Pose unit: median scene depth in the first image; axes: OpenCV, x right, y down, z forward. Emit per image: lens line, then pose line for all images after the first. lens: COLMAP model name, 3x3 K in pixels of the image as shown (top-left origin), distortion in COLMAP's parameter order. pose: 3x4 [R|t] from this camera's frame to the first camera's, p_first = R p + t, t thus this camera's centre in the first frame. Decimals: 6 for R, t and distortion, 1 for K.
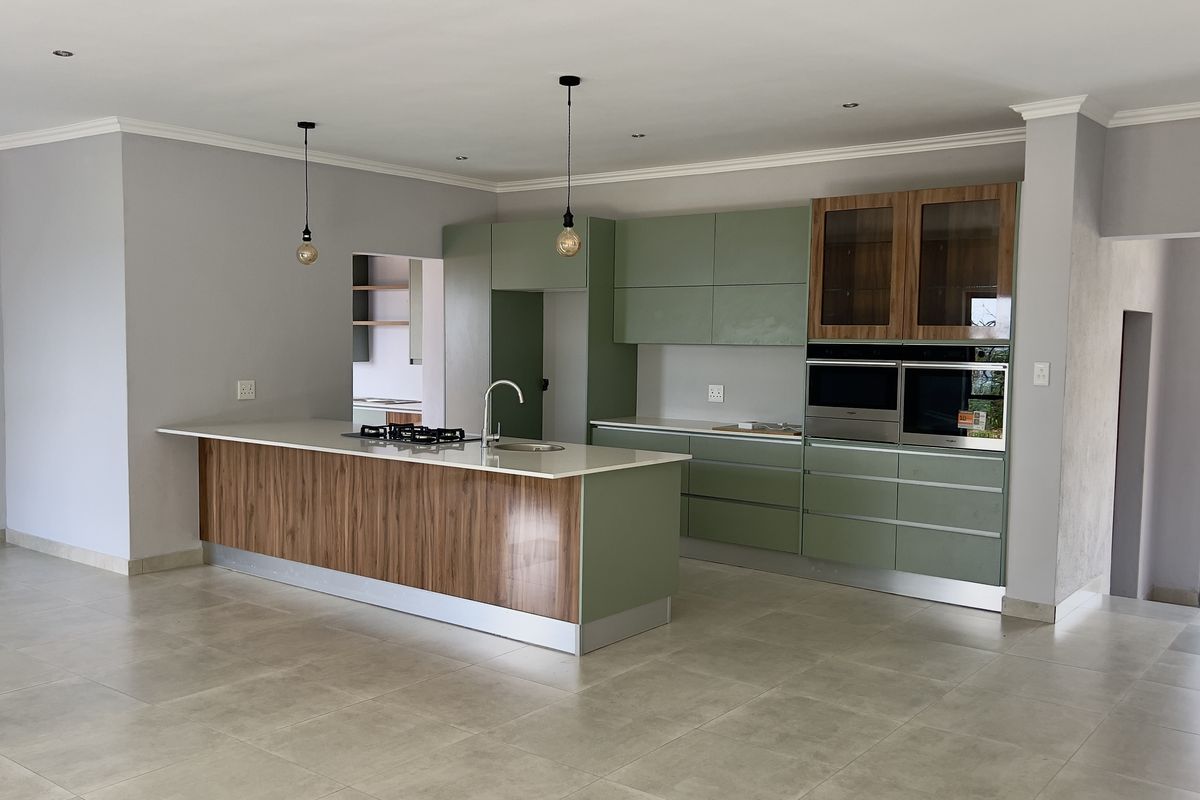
lens RADIAL K [[1072.5, 0, 595.3], [0, 1072.5, 397.3], [0, 0, 1]] dist [0.076152, -0.051795]
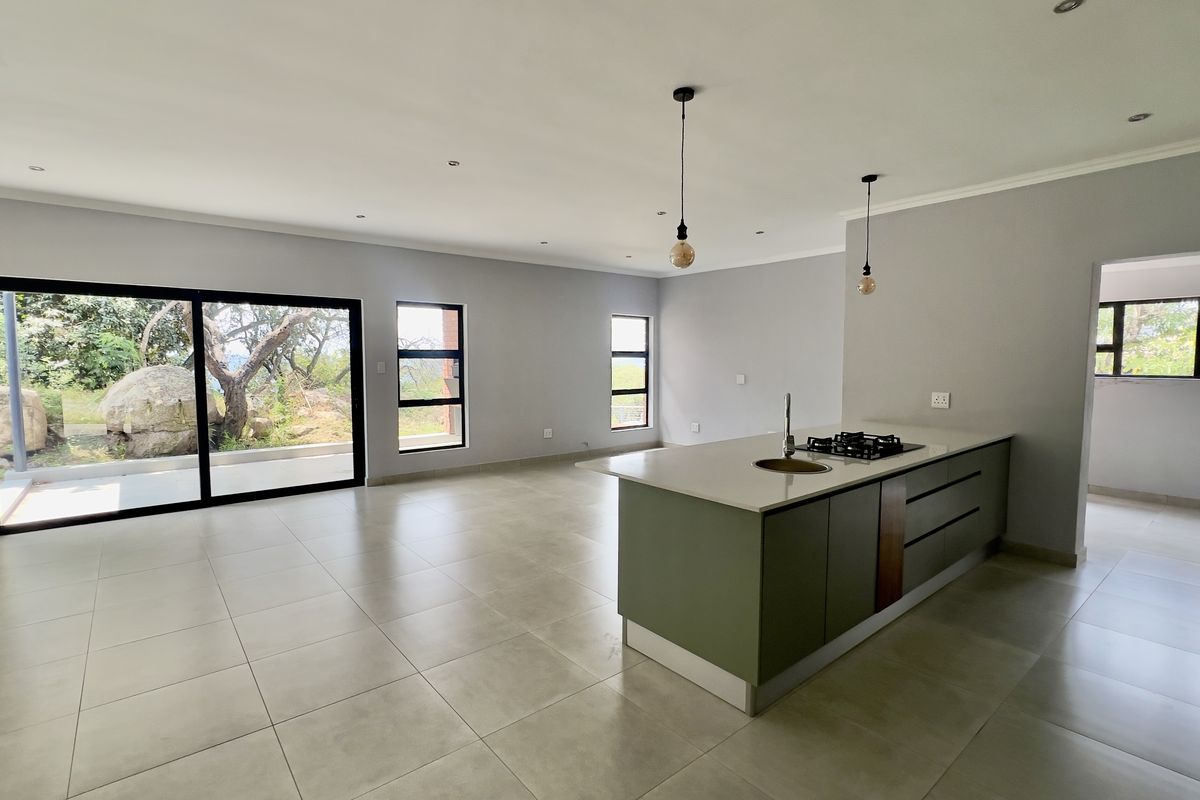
lens RADIAL K [[570.6, 0, 598.0], [0, 570.6, 392.7], [0, 0, 1]] dist [-0.003730, -0.000505]
pose [[-0.232637, 0.045550, -0.971496, 0.436574], [-0.057503, 0.996511, 0.060493, -0.036131], [0.970862, 0.069936, -0.229206, 0.884517]]
